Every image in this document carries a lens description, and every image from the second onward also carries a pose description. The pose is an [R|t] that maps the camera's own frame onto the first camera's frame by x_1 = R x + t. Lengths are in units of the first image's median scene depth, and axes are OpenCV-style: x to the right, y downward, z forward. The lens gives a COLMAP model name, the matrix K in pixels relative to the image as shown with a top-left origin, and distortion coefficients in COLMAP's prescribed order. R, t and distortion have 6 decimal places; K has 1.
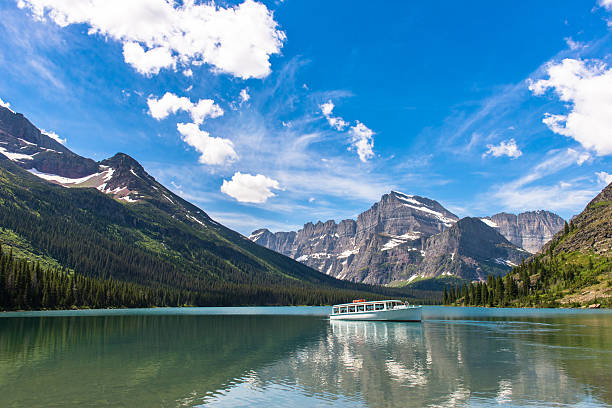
lens RADIAL K [[471.5, 0, 306.0], [0, 471.5, 204.0], [0, 0, 1]] dist [0.006645, 0.002149]
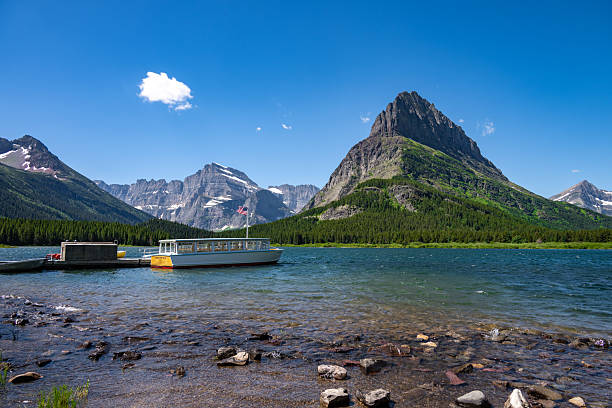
lens RADIAL K [[471.5, 0, 306.0], [0, 471.5, 204.0], [0, 0, 1]] dist [0.006645, 0.002149]
pose [[0.913464, 0.046762, 0.404223, -0.143134], [-0.096625, 0.989889, 0.103839, -0.095158], [-0.395281, -0.133912, 0.908747, -0.442338]]
